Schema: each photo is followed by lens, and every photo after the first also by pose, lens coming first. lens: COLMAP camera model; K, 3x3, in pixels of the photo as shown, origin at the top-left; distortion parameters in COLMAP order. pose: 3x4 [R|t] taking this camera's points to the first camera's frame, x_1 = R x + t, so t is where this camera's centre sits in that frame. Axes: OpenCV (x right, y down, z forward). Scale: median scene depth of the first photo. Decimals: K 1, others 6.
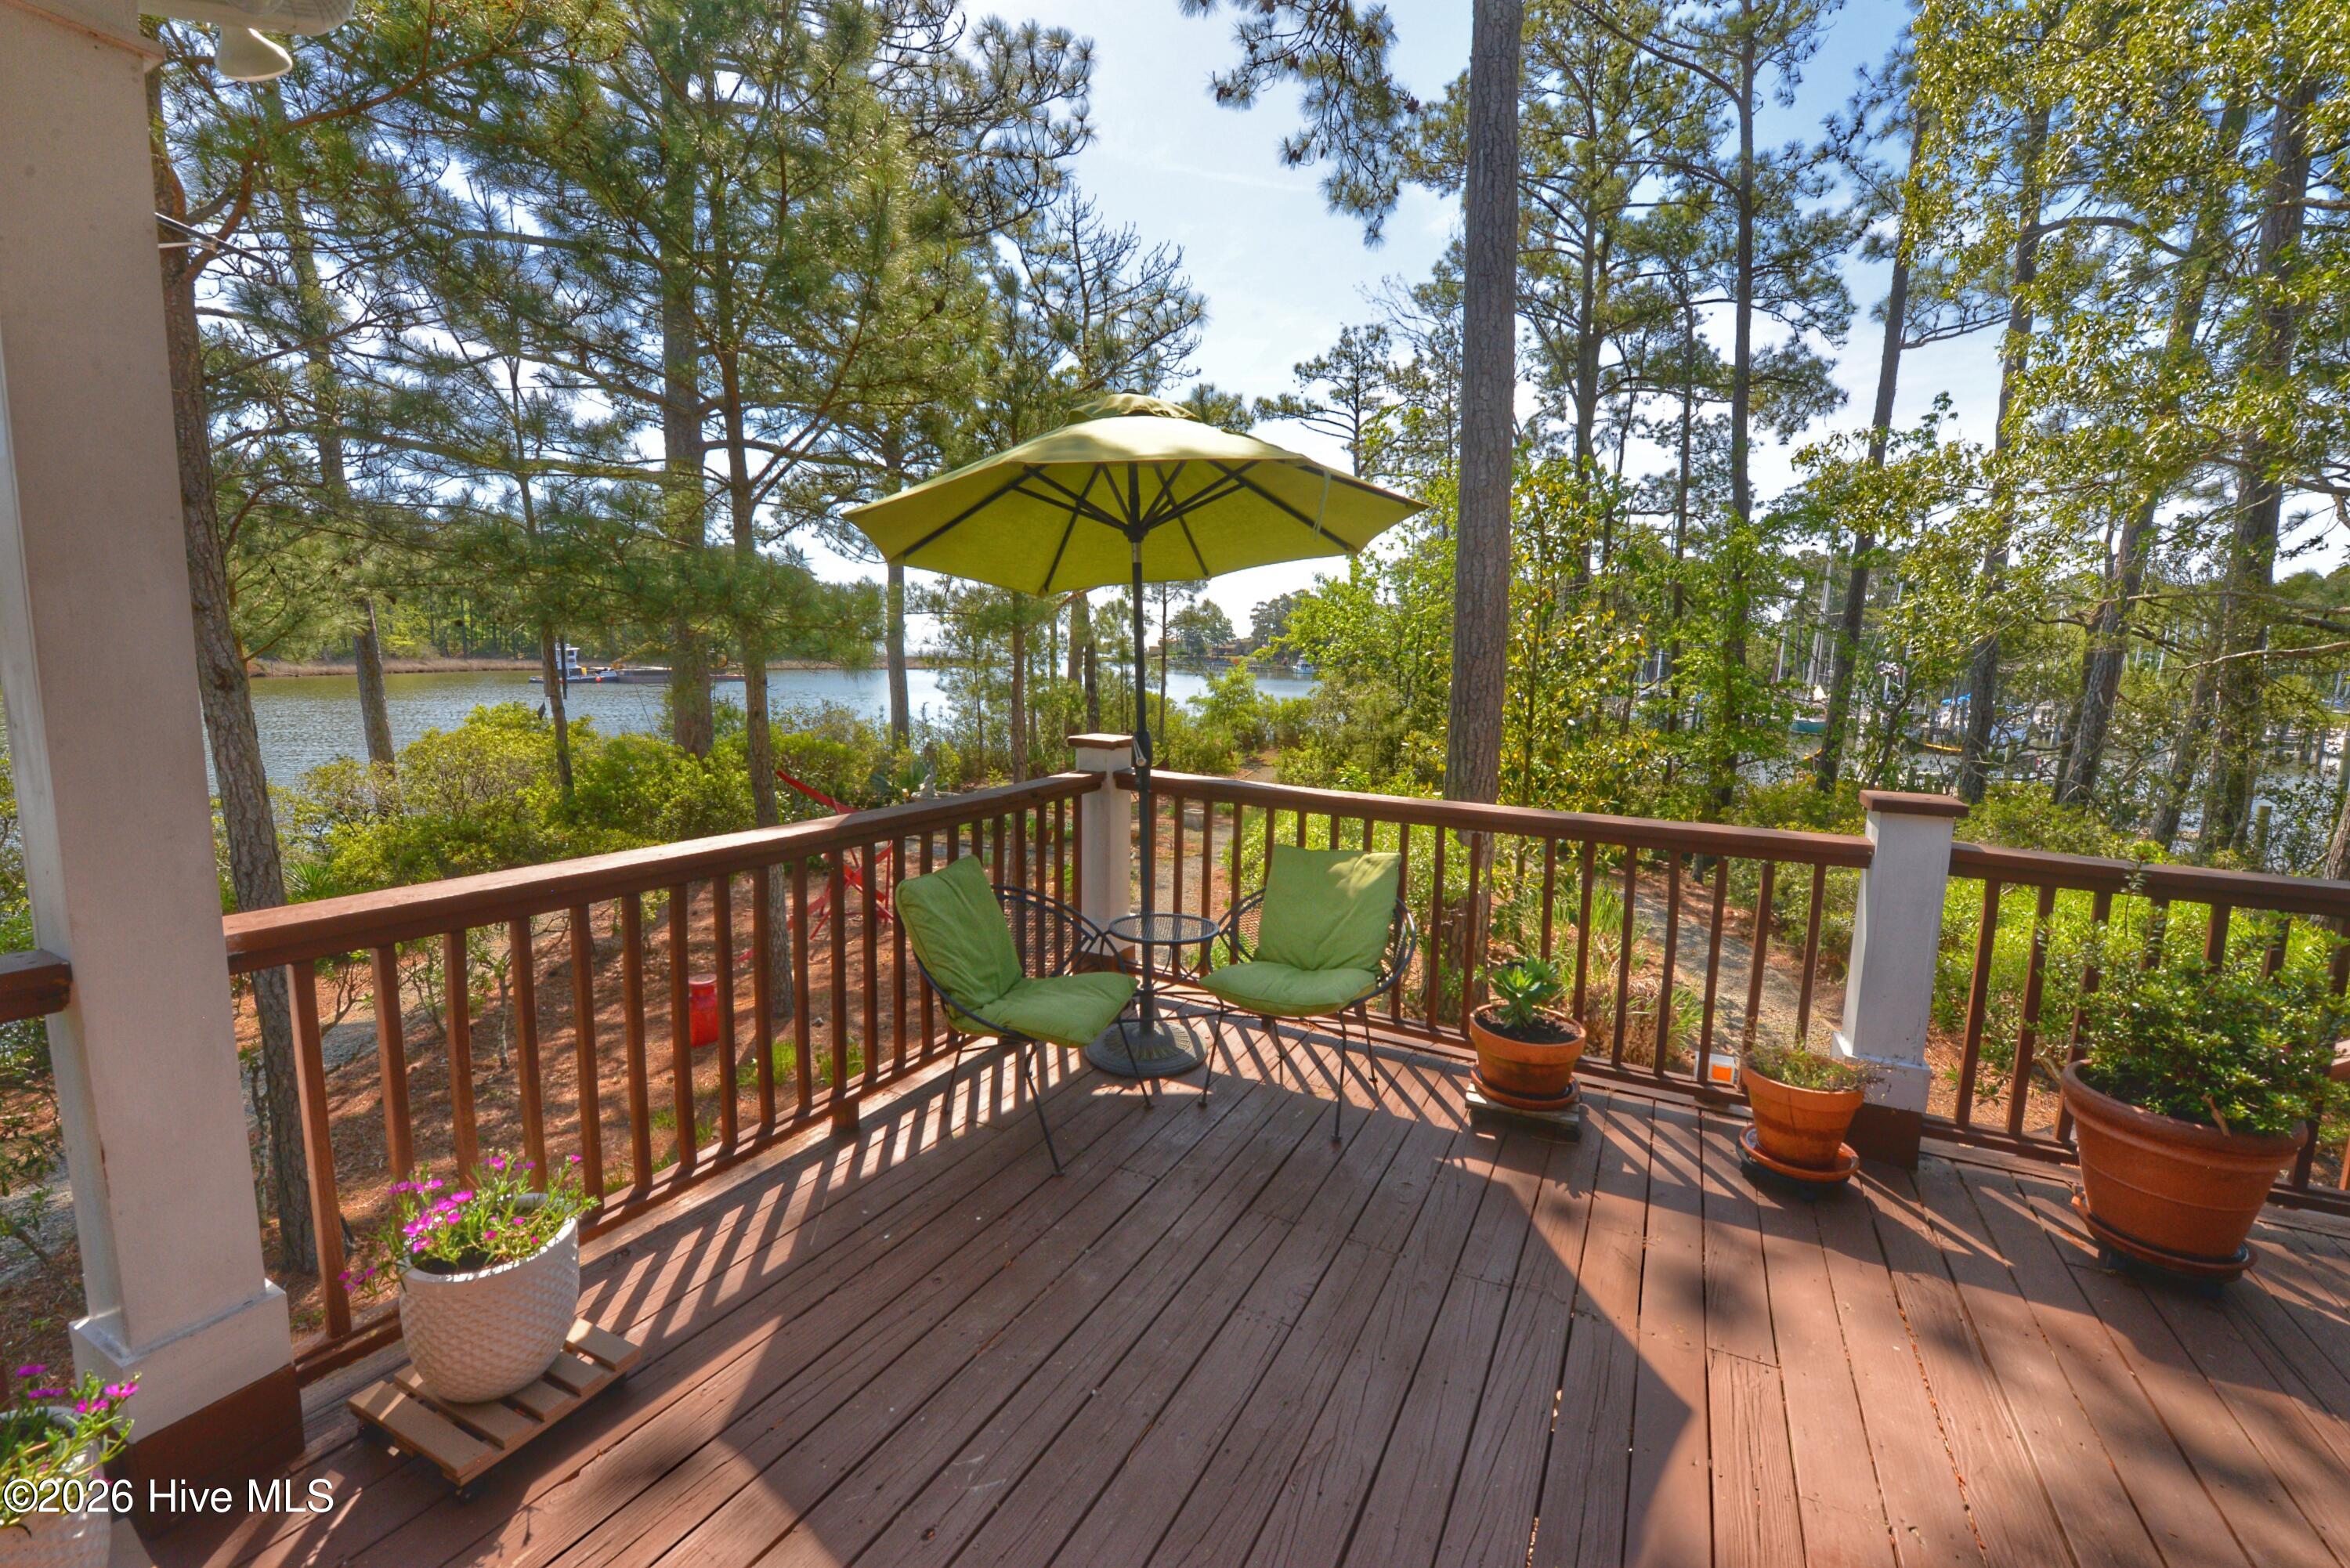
lens RADIAL K [[960.0, 0, 1181.0], [0, 960.0, 782.5], [0, 0, 1]] dist [-0.010489, -0.002690]
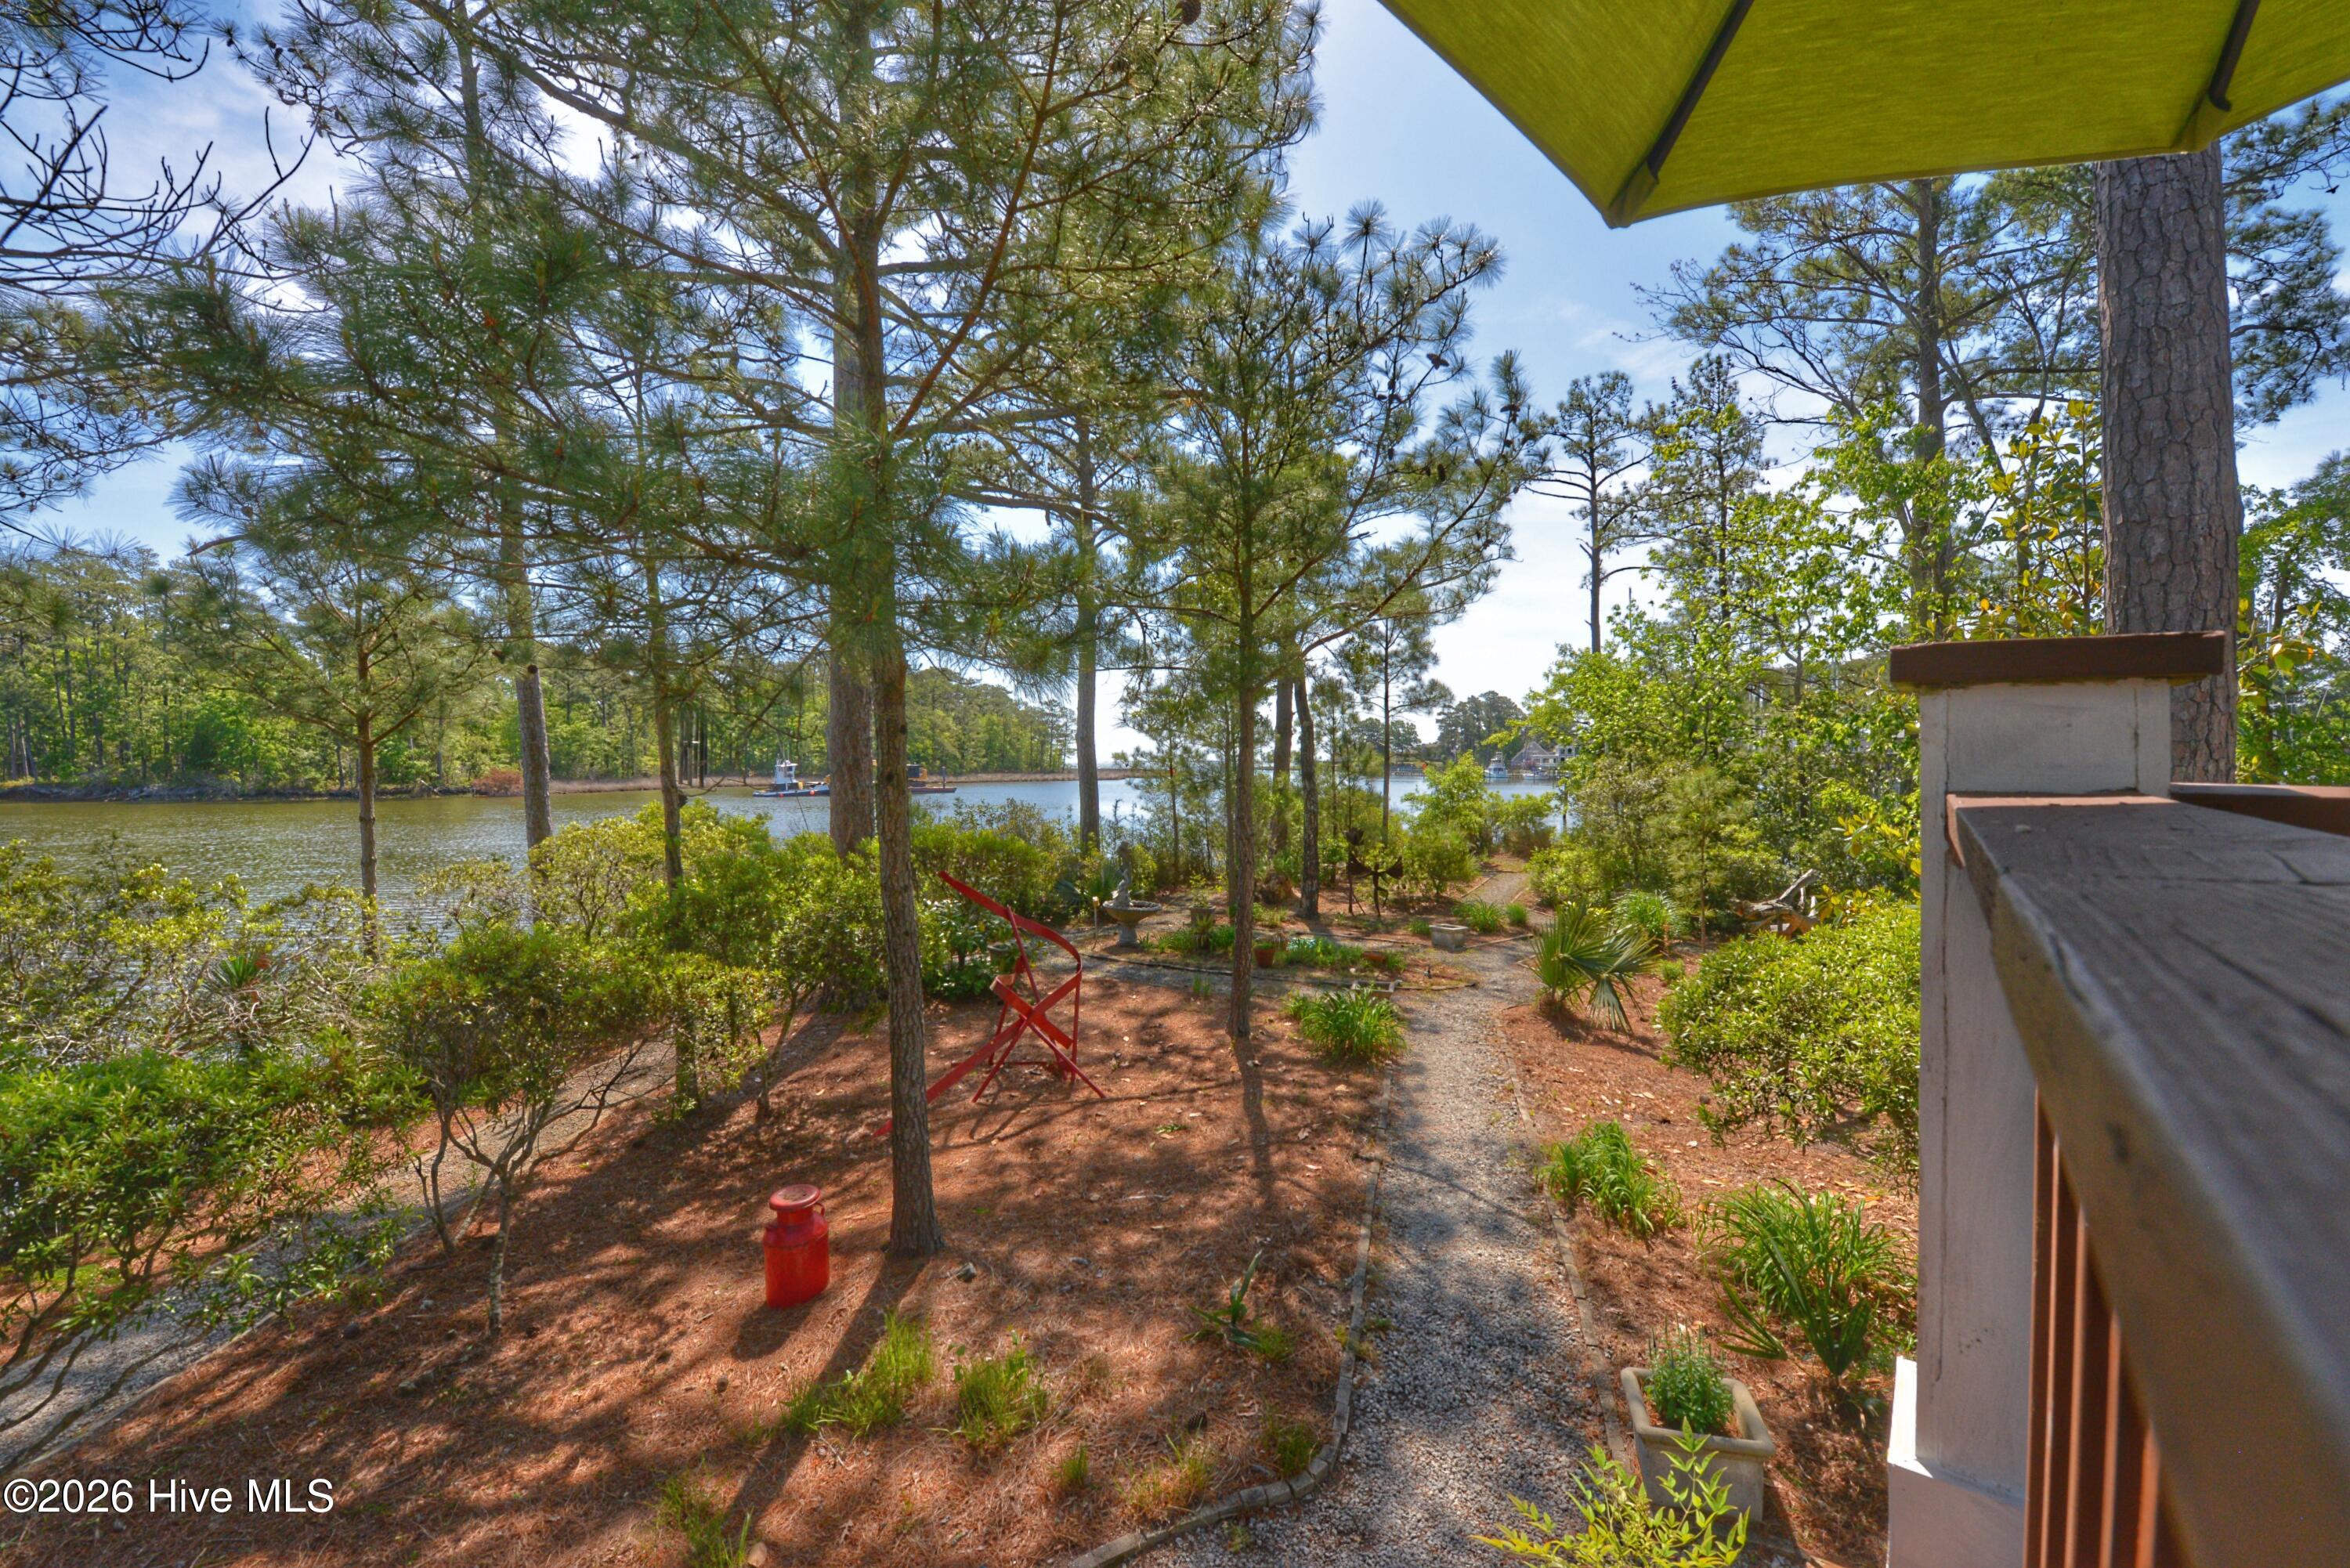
lens RADIAL K [[960.0, 0, 1181.0], [0, 960.0, 782.5], [0, 0, 1]] dist [-0.010489, -0.002690]
pose [[0.982796, -0.018319, -0.183785, -0.034742], [-0.002826, 0.993461, -0.114137, 0.001737], [0.184675, 0.112692, 0.976317, 0.108233]]
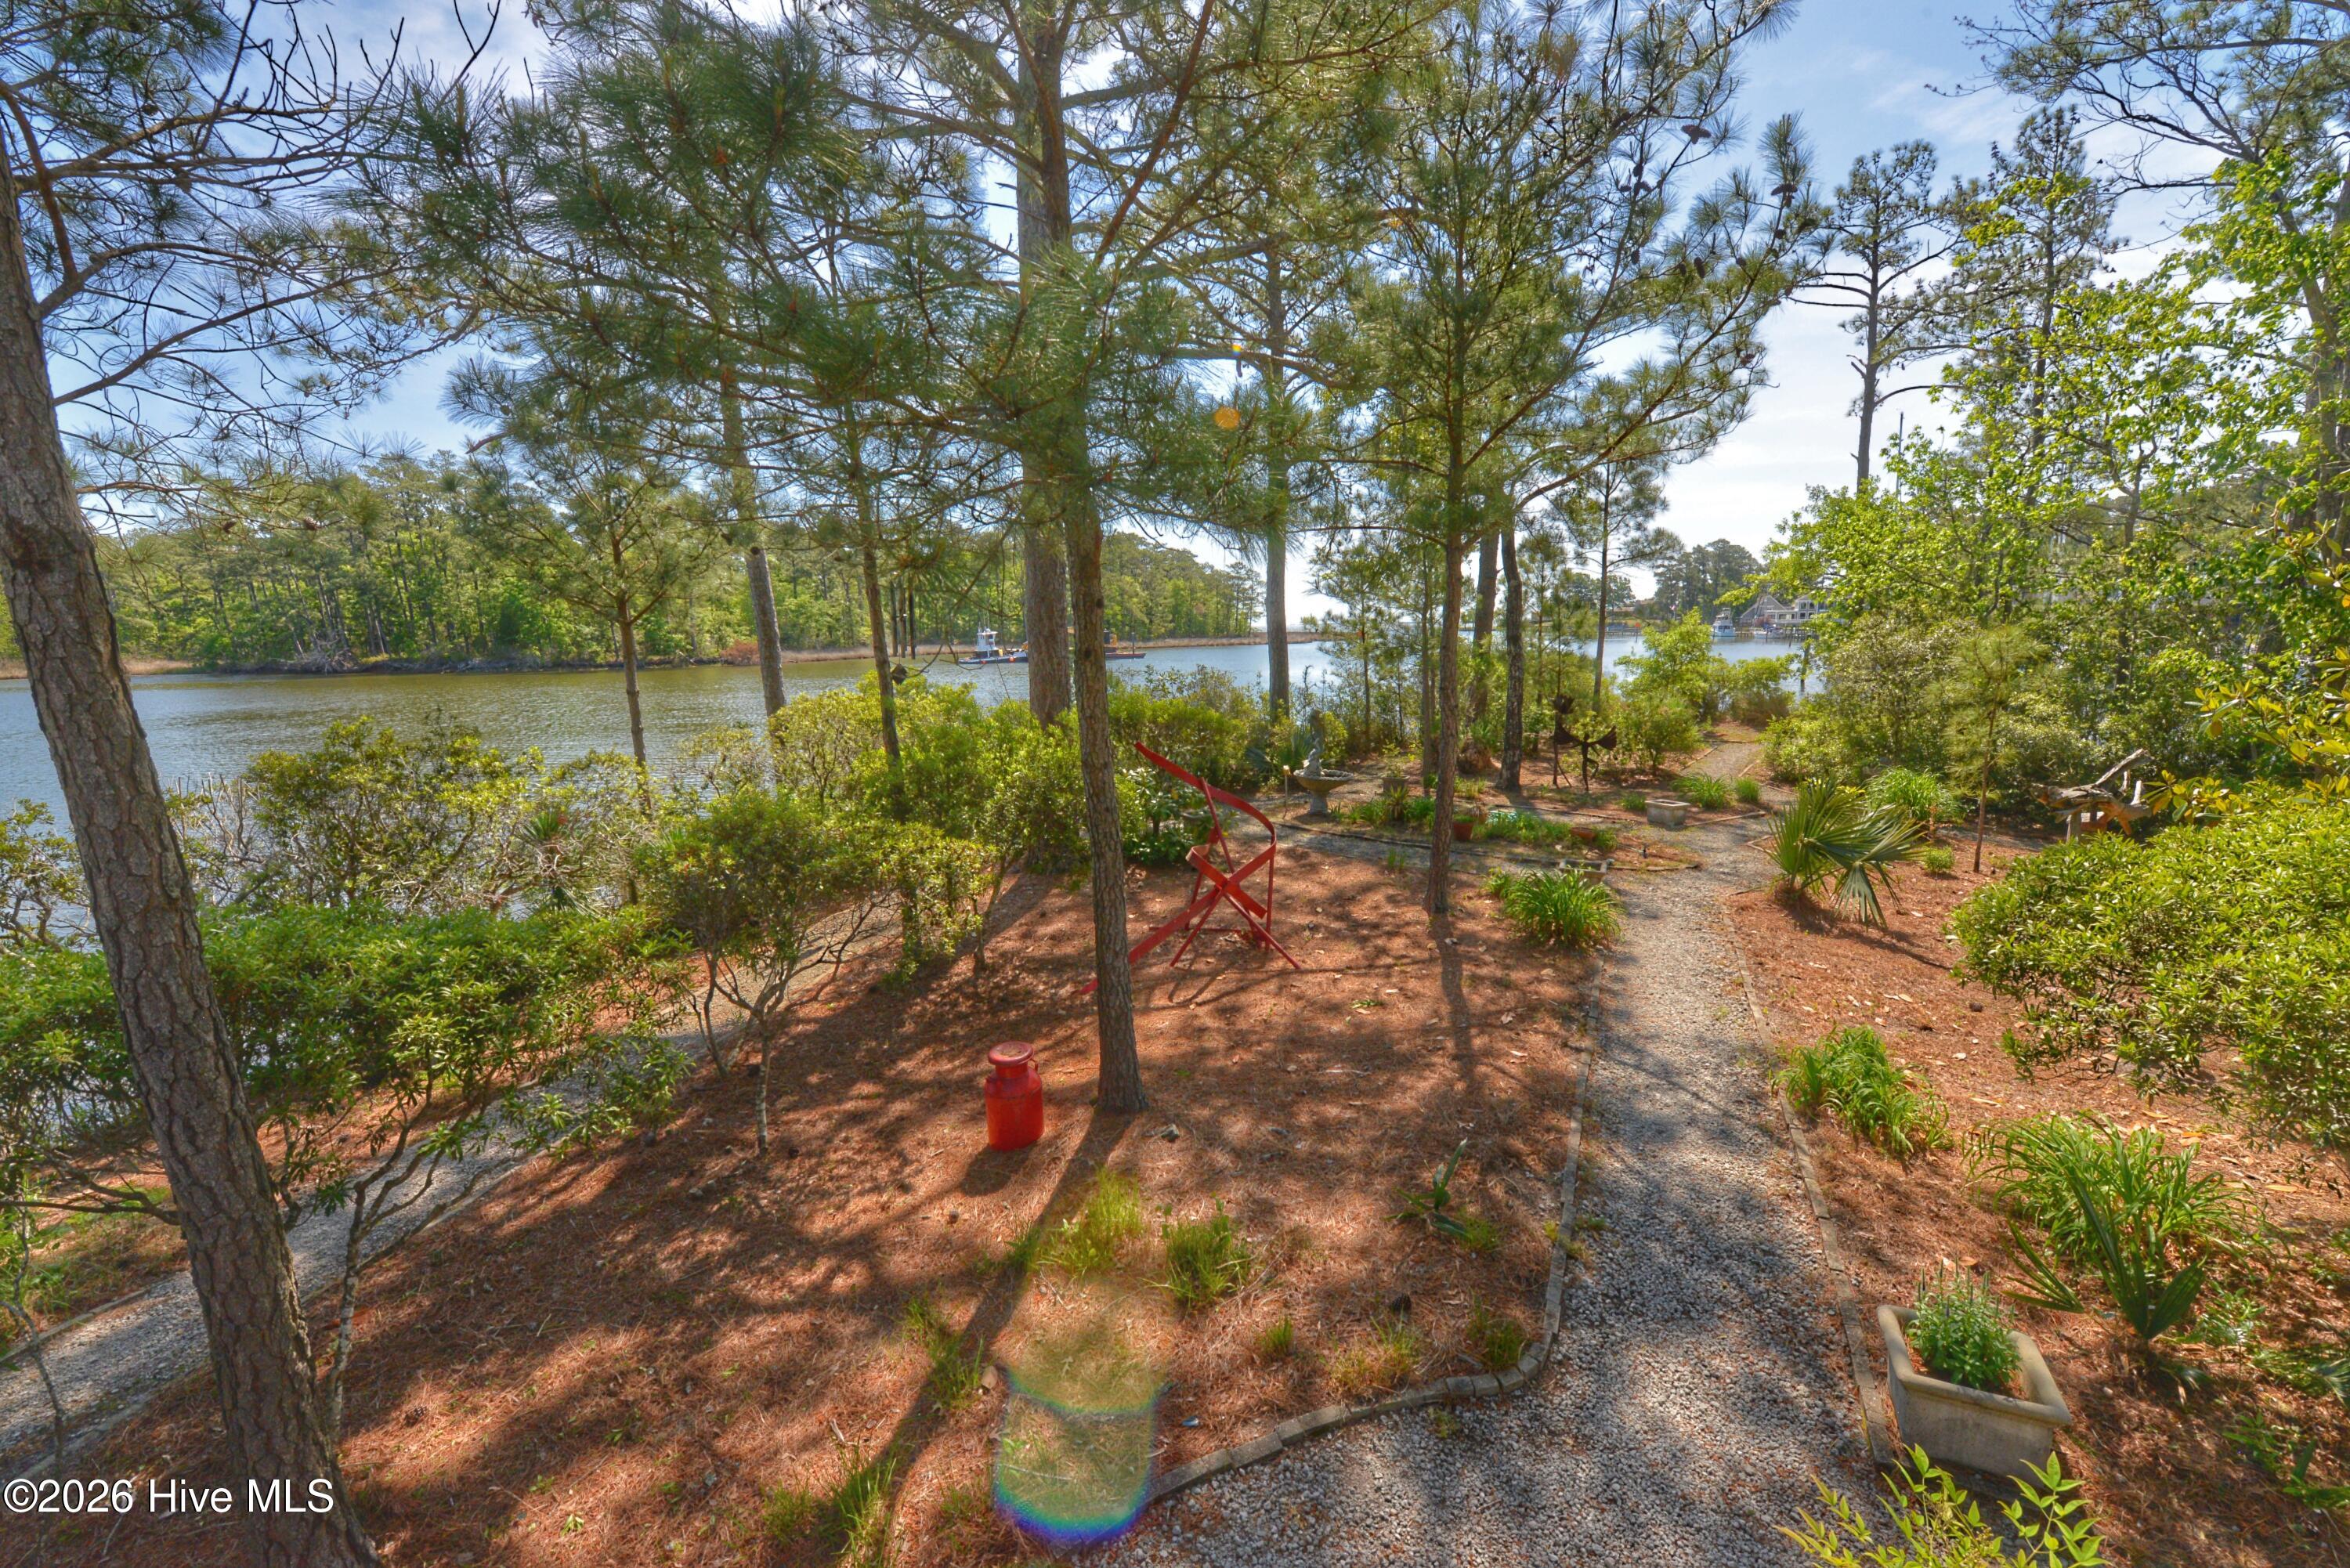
lens RADIAL K [[954.5, 0, 1178.1], [0, 954.5, 782.4], [0, 0, 1]] dist [-0.011380, -0.003816]
pose [[0.928205, 0.023967, -0.371297, -0.040254], [-0.014043, 0.999469, 0.029410, -0.001219], [0.371804, -0.022084, 0.928048, 0.116137]]
